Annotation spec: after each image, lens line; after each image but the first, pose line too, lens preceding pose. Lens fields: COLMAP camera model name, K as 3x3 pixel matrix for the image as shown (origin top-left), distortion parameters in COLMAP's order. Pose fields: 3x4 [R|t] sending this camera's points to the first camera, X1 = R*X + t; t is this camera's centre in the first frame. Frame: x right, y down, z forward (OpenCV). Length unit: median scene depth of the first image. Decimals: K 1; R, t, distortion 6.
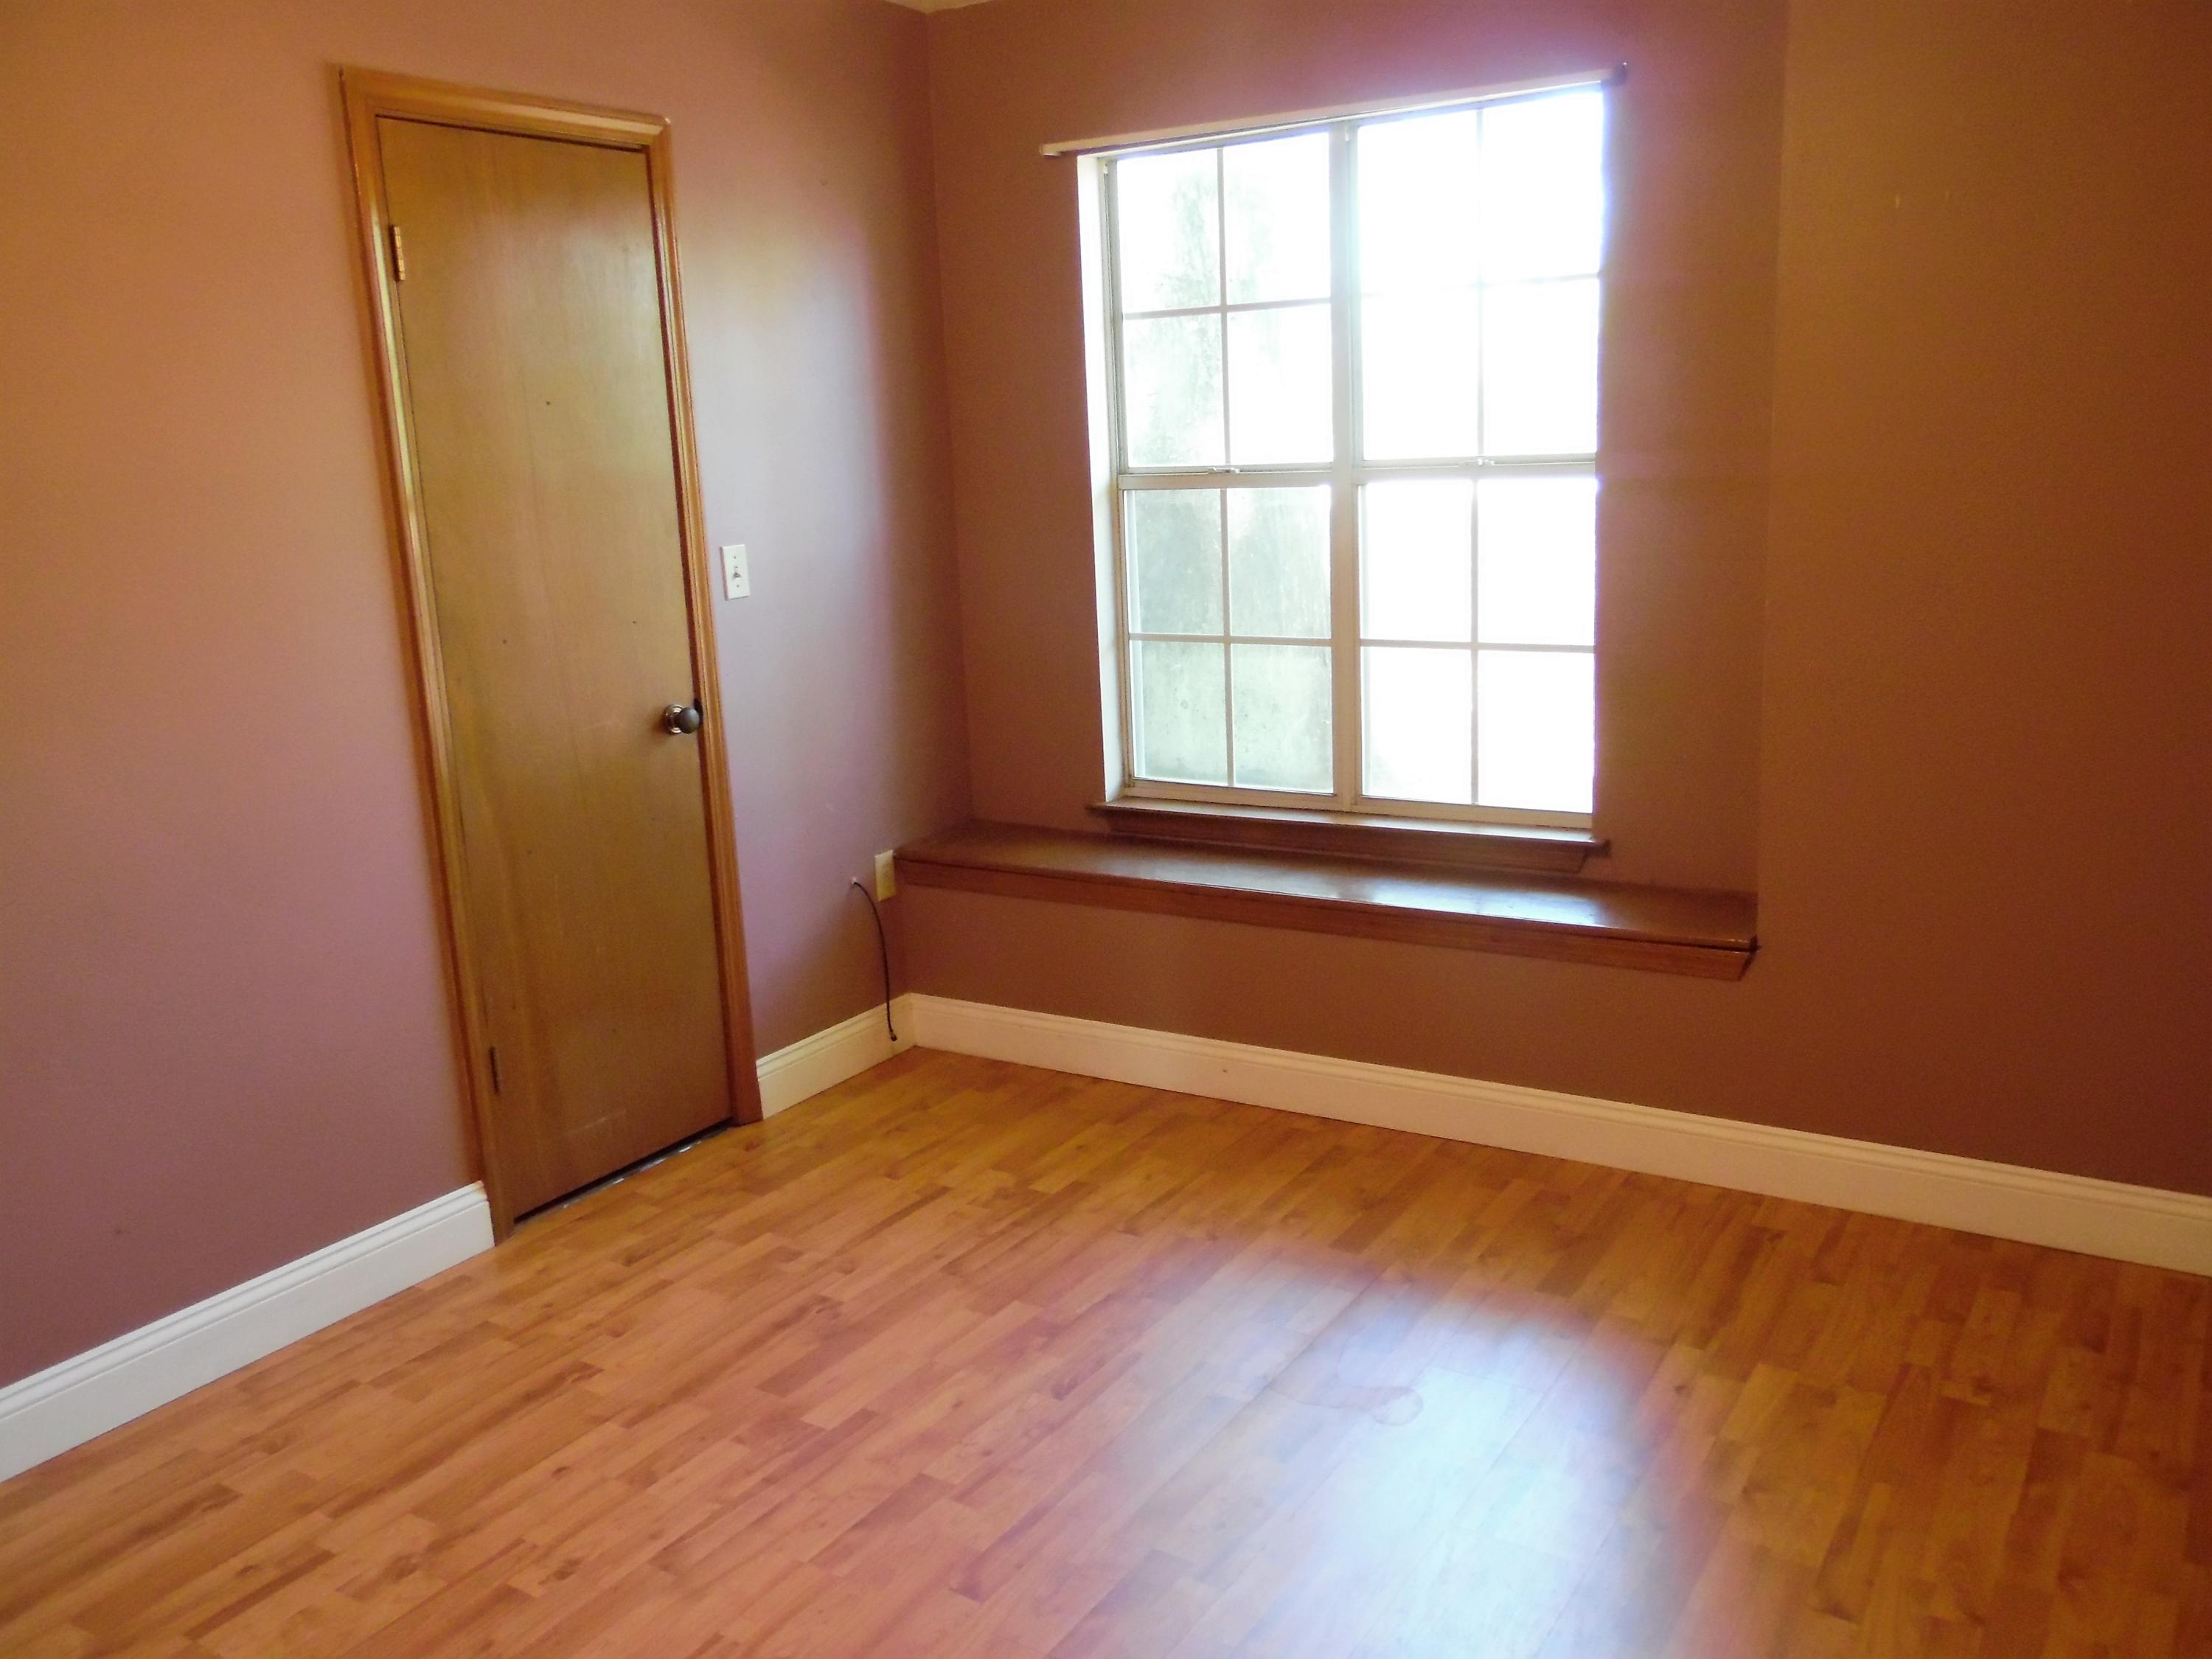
lens RADIAL K [[1805.4, 0, 1109.6], [0, 1805.4, 822.7], [0, 0, 1]] dist [-0.030701, 0.075051]
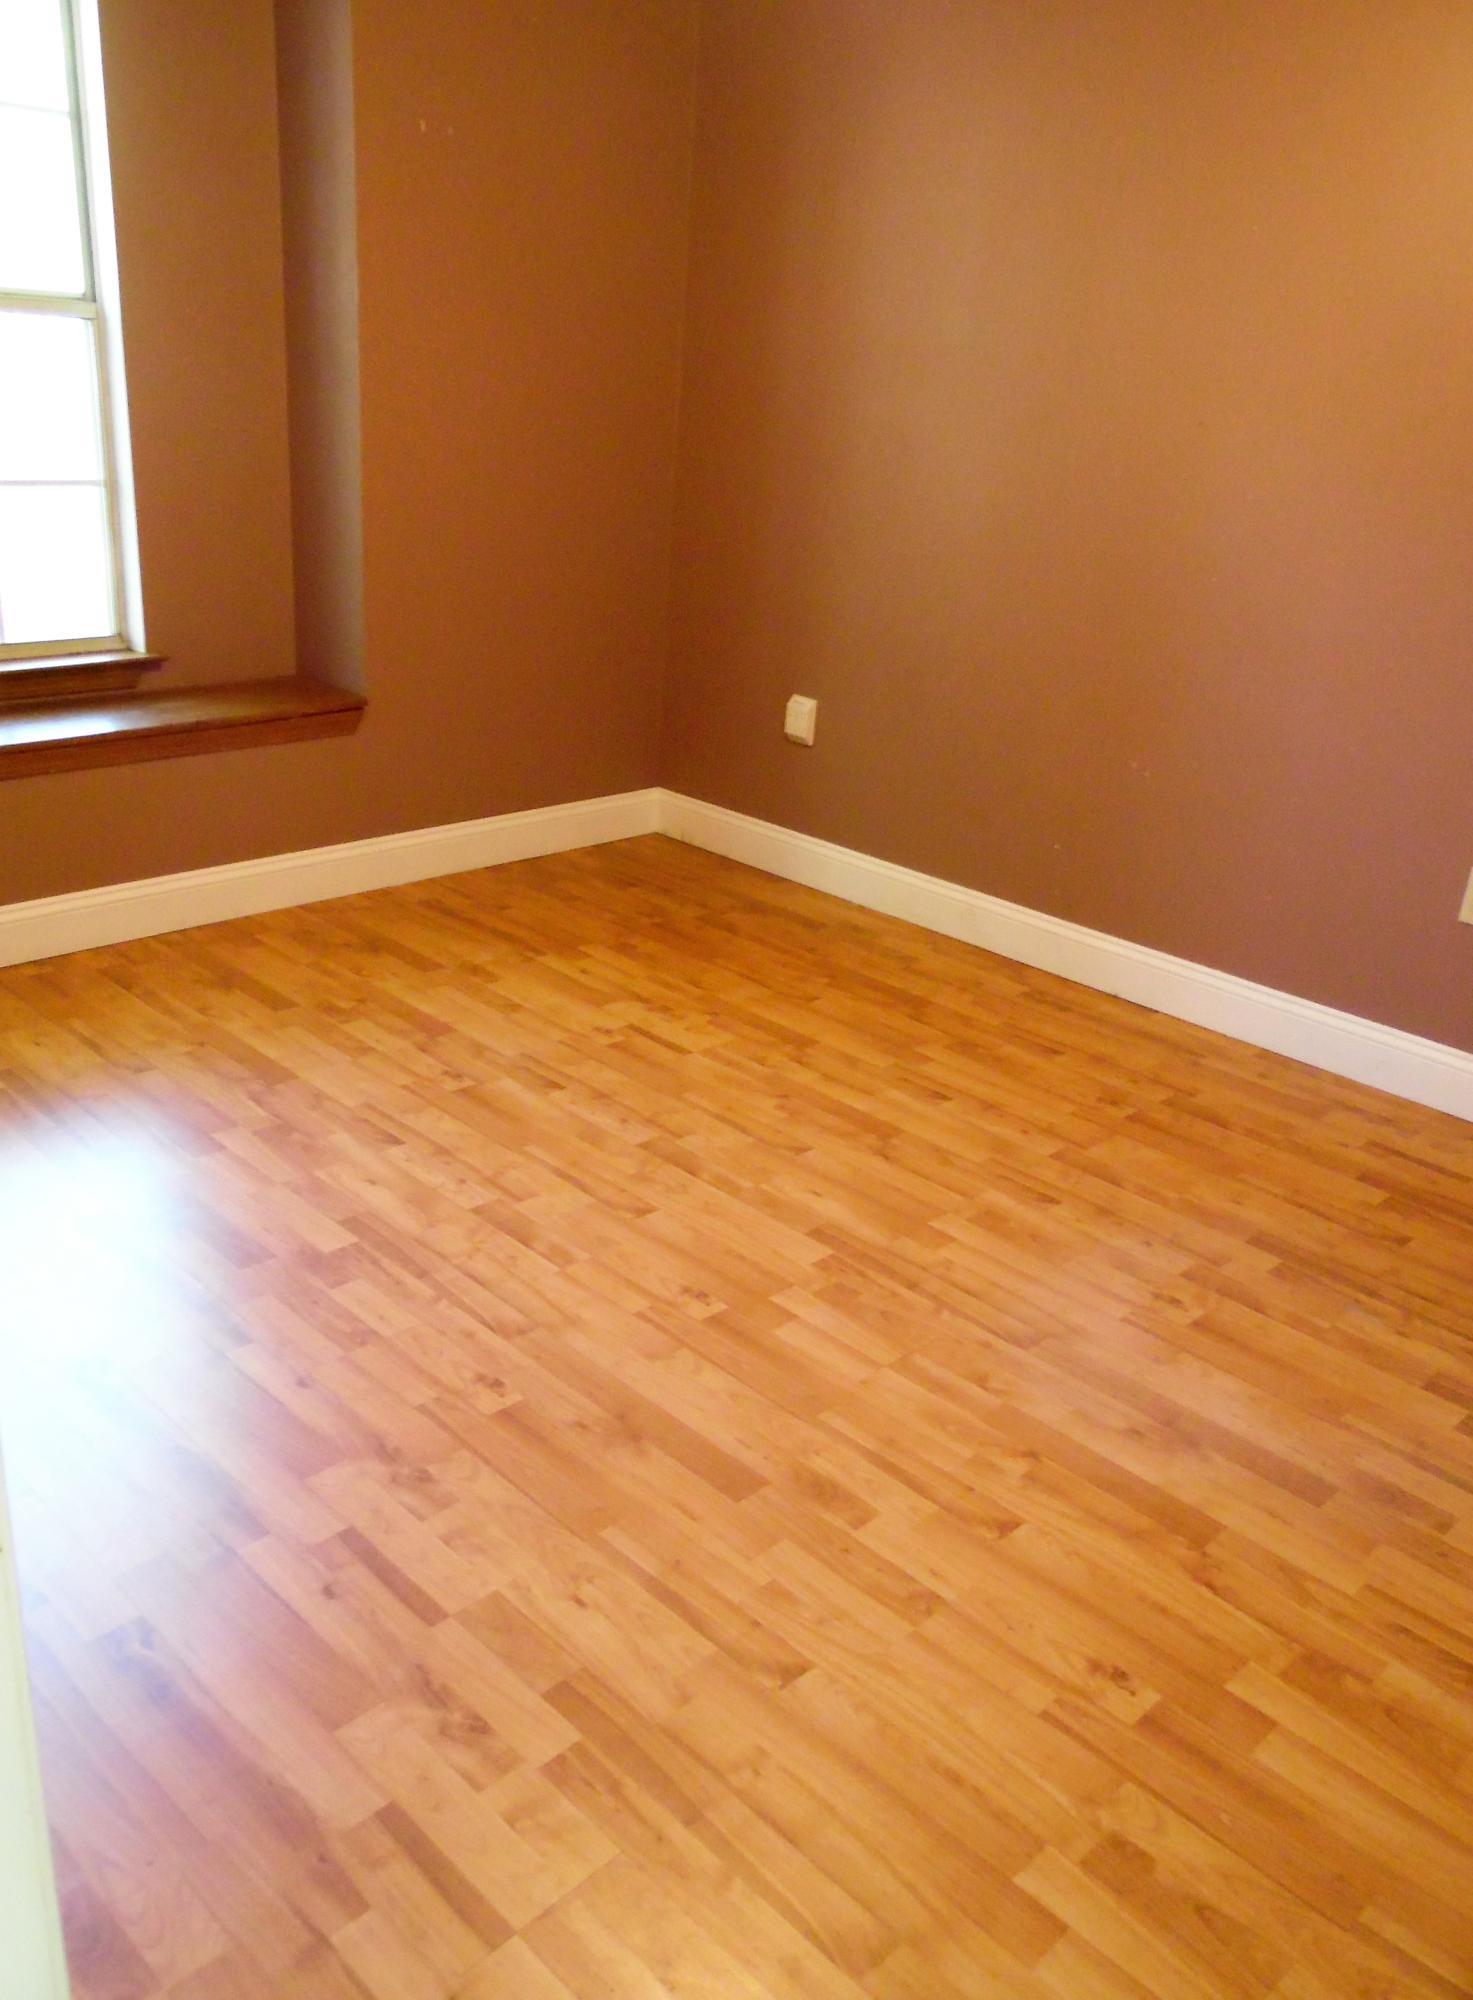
lens RADIAL K [[1645.0, 0, 736.5], [0, 1645.0, 1000.0], [0, 0, 1]] dist [0.011465, 0.006299]
pose [[0.203946, -0.302783, 0.930982, -0.821908], [0.136526, 0.950474, 0.279214, -0.027617], [-0.969416, 0.070159, 0.235183, 0.474918]]
